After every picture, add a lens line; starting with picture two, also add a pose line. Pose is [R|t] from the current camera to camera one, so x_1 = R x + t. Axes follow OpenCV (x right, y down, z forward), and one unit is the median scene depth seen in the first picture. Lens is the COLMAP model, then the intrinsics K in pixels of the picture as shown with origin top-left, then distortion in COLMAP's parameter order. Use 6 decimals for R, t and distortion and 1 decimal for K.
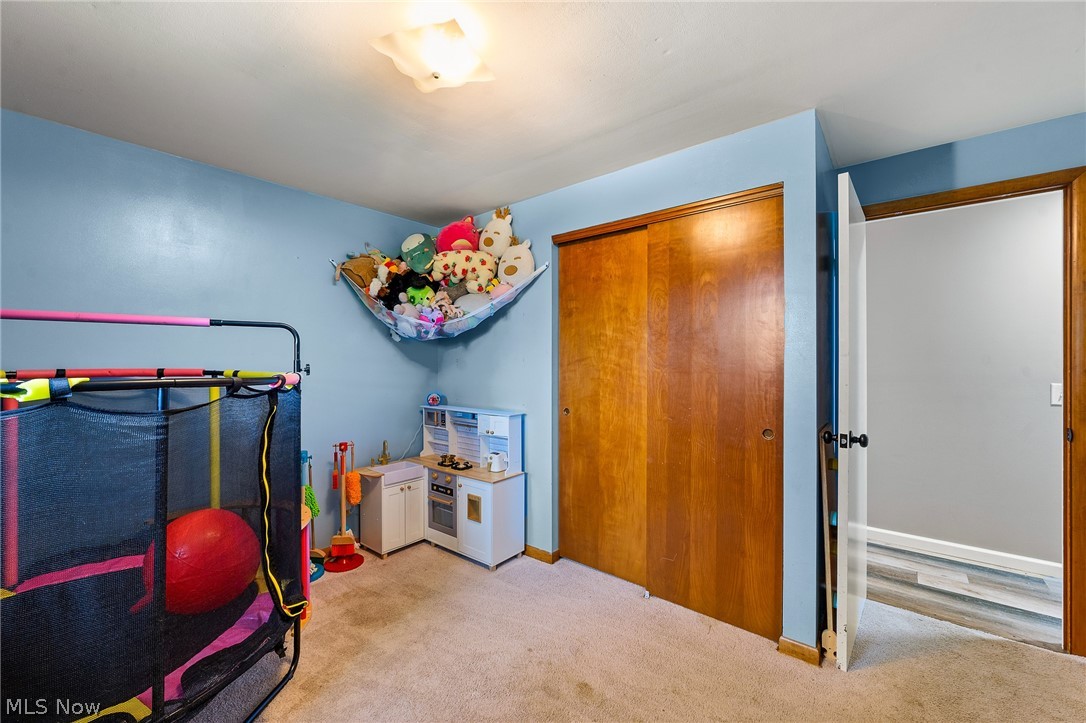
lens RADIAL K [[437.5, 0, 543.9], [0, 437.5, 362.3], [0, 0, 1]] dist [-0.002799, 0.000305]
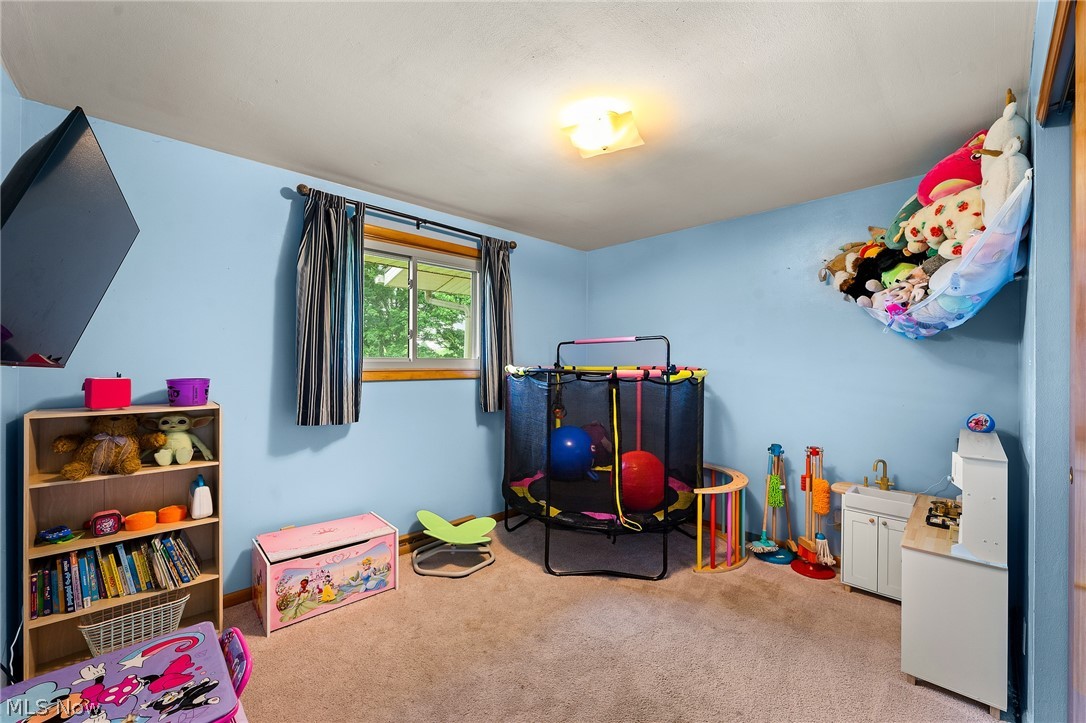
lens RADIAL K [[437.5, 0, 543.7], [0, 437.5, 360.6], [0, 0, 1]] dist [-0.002799, 0.000305]
pose [[-0.105230, -0.002919, -0.994444, 0.663619], [-0.009856, 0.999950, -0.001892, -0.000994], [0.994399, 0.009602, -0.105253, 0.574006]]
